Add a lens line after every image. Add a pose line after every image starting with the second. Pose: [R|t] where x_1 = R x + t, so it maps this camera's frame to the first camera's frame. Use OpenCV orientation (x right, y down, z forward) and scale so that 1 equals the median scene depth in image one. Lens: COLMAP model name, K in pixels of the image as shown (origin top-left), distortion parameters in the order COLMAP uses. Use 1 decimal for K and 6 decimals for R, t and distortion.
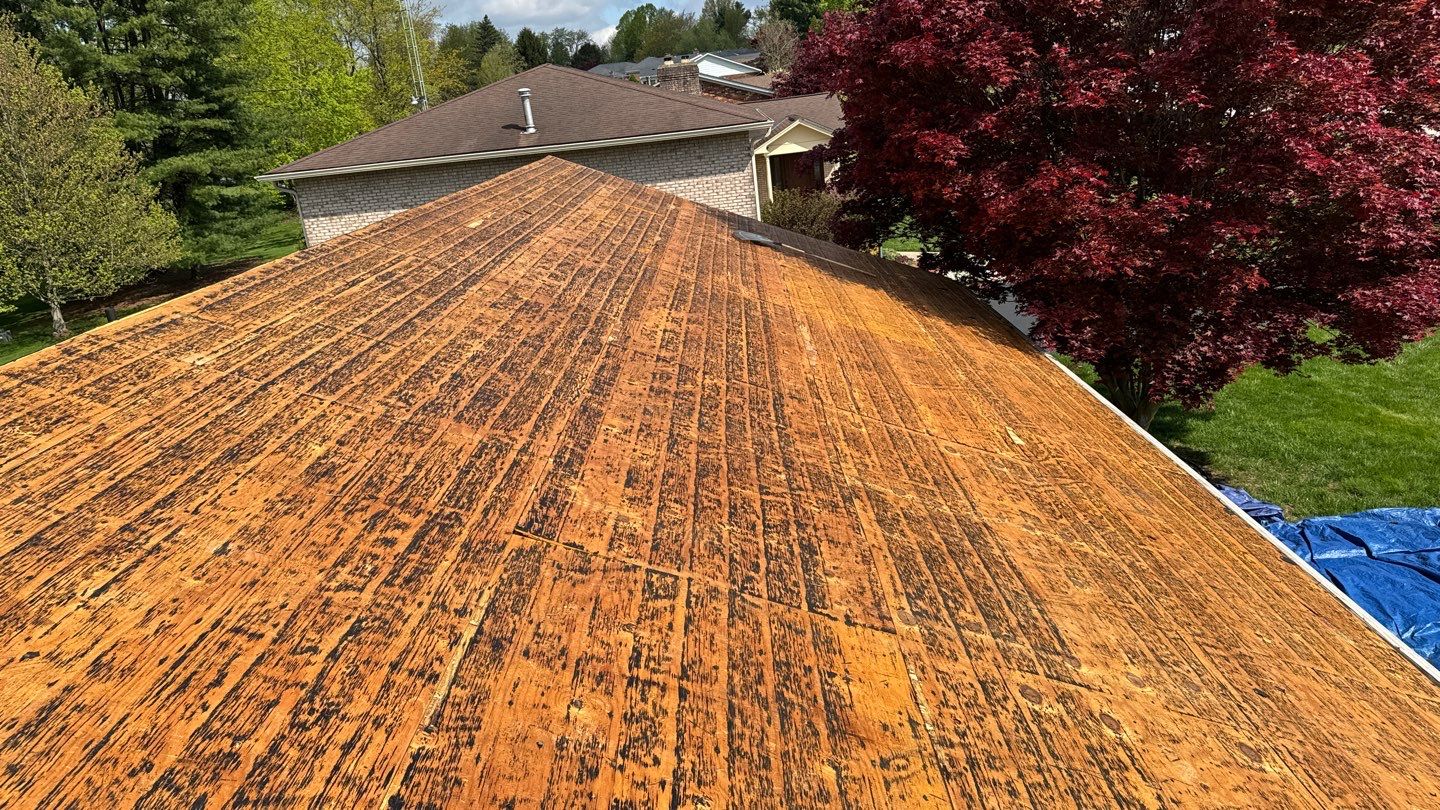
lens RADIAL K [[1000.9, 0, 714.3], [0, 1000.9, 401.7], [0, 0, 1]] dist [0.054102, -0.056120]
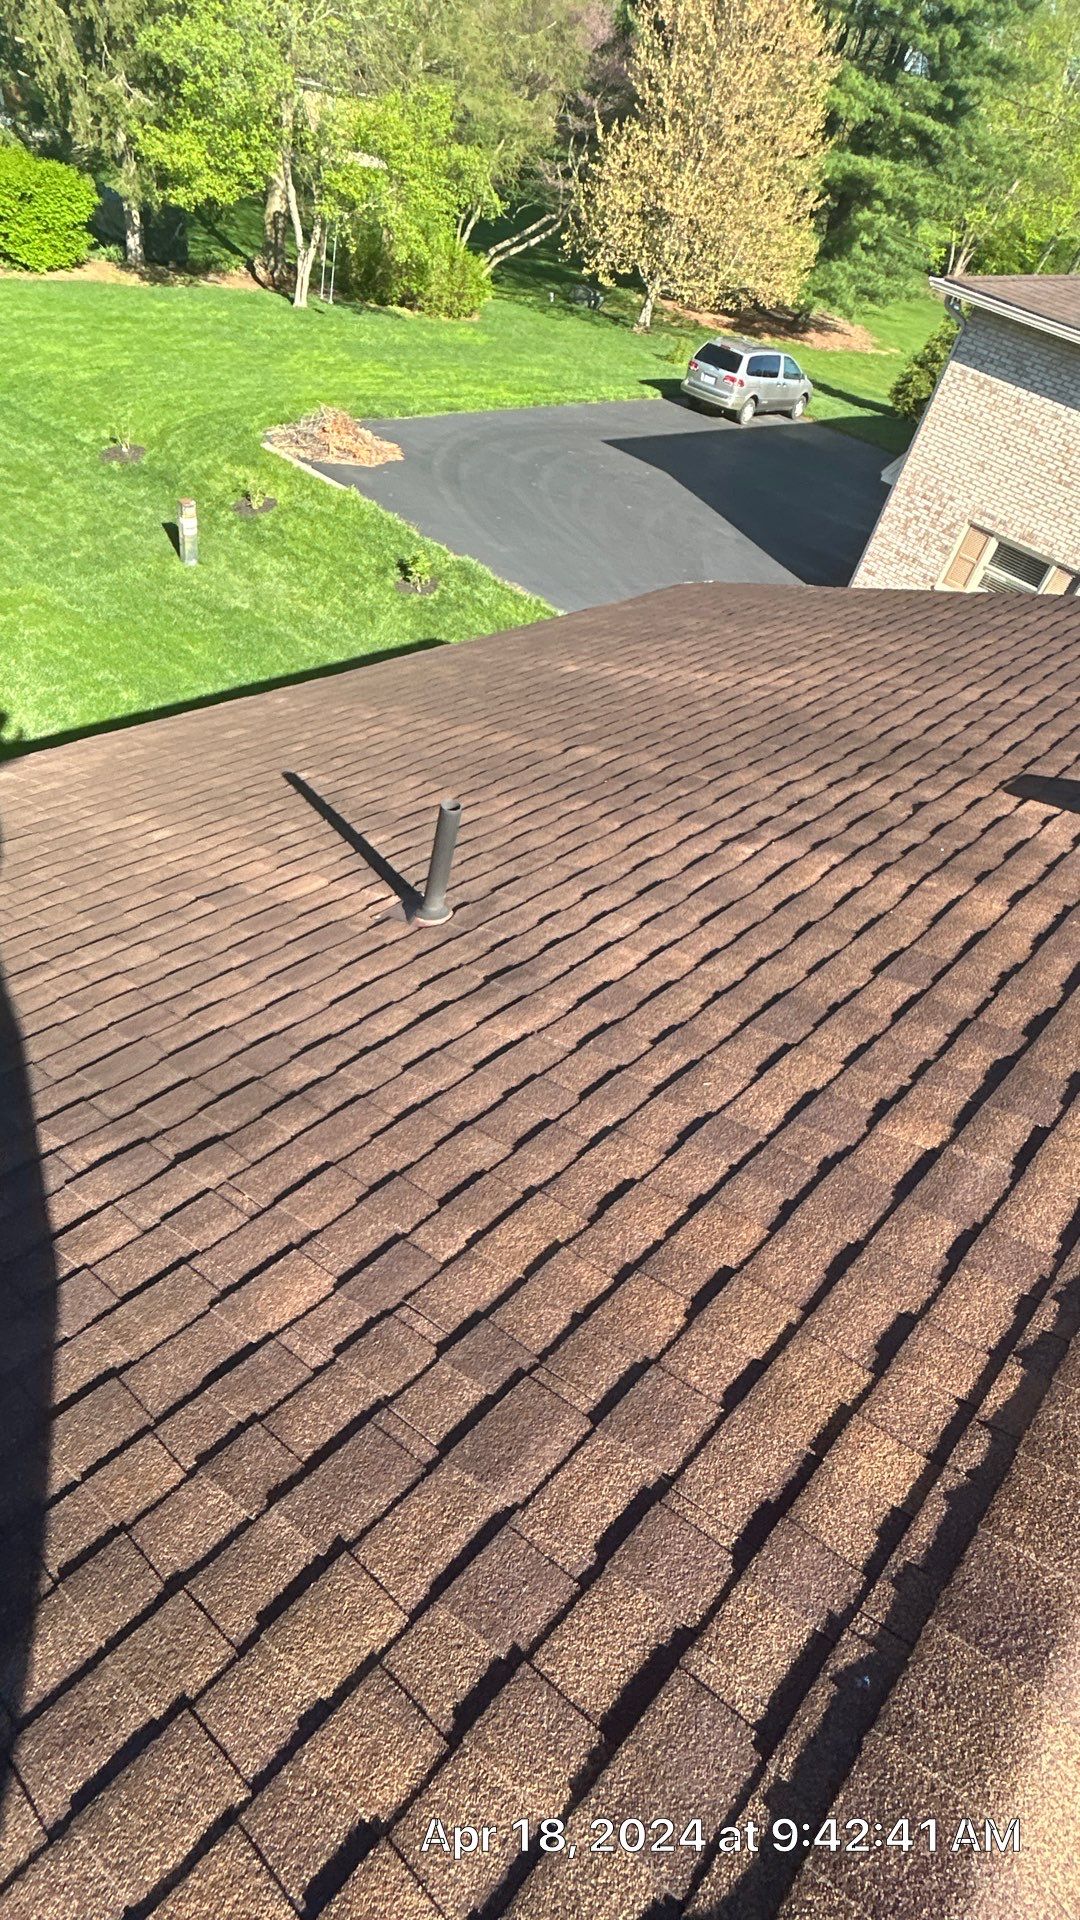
lens RADIAL K [[1026.7, 0, 541.4], [0, 1026.7, 968.7], [0, 0, 1]] dist [-0.014632, 0.010083]
pose [[0.698310, 0.648330, -0.303366, -0.082915], [-0.478517, 0.738023, 0.475757, -0.051760], [0.532338, -0.187060, 0.825606, 0.127160]]
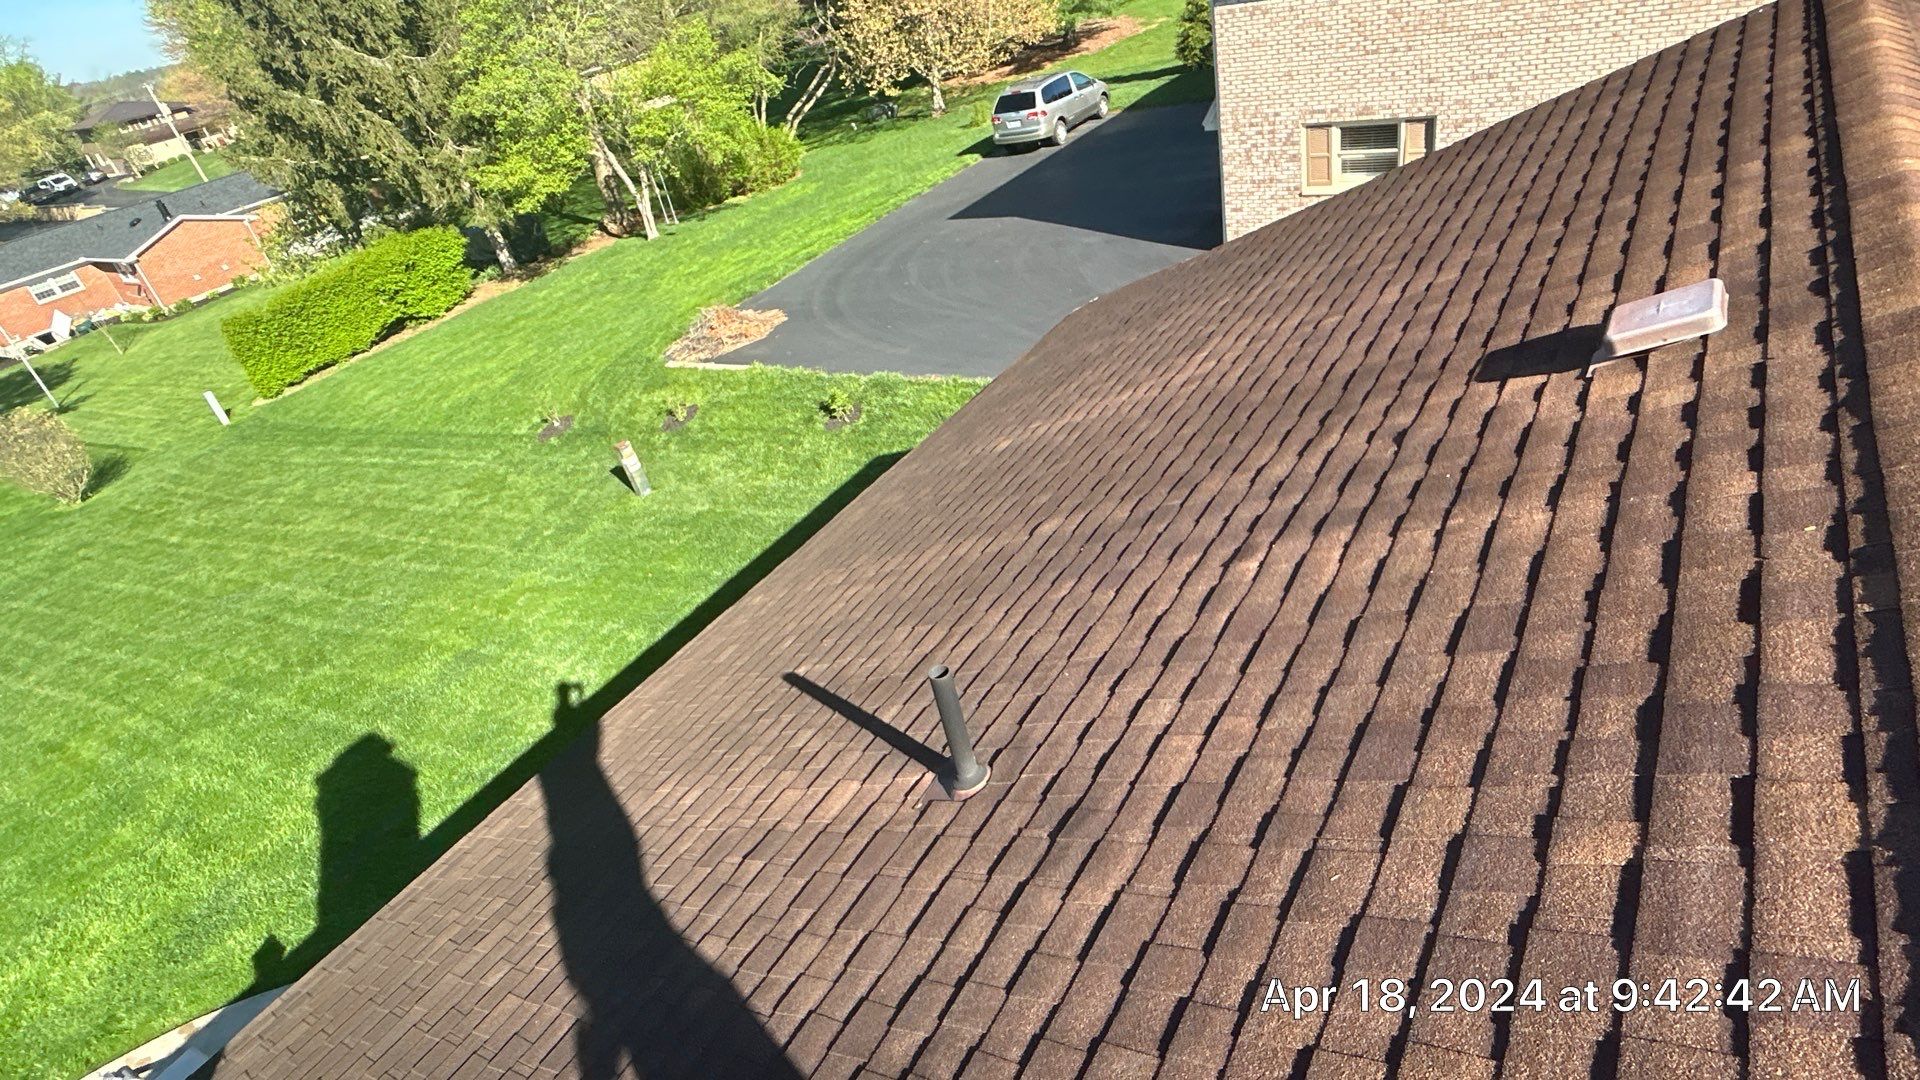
lens RADIAL K [[1026.7, 0, 967.5], [0, 1026.7, 541.2], [0, 0, 1]] dist [-0.014632, 0.010083]
pose [[0.852570, 0.235345, -0.466623, -0.086414], [-0.059091, 0.930551, 0.361364, -0.056911], [0.519261, -0.280515, 0.807267, 0.136600]]
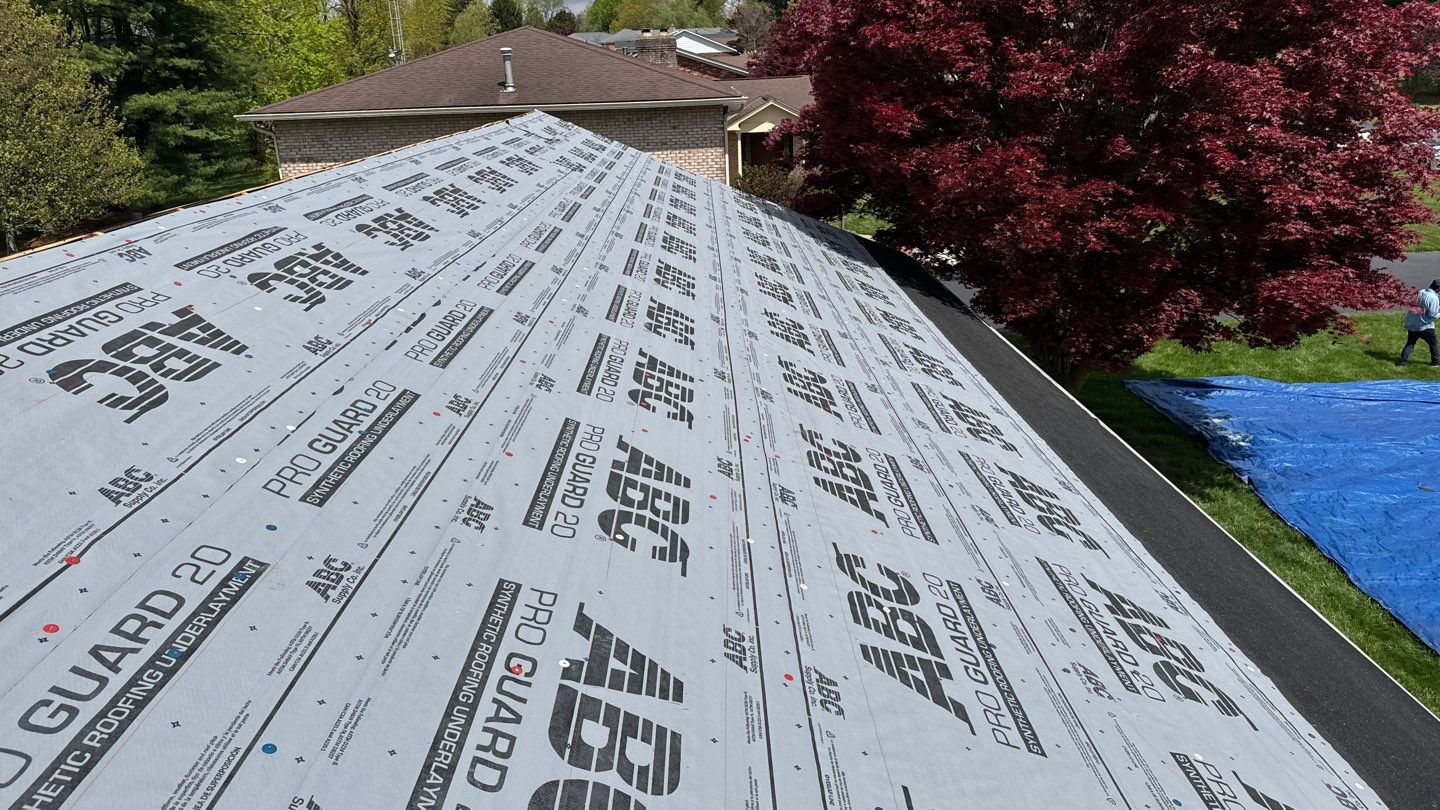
lens RADIAL K [[1000.9, 0, 714.3], [0, 1000.9, 401.7], [0, 0, 1]] dist [0.054102, -0.056120]
pose [[0.997227, 0.058955, 0.045423, -0.002356], [-0.059761, 0.998075, 0.016594, 0.012114], [-0.044357, -0.019263, 0.998830, -0.025951]]
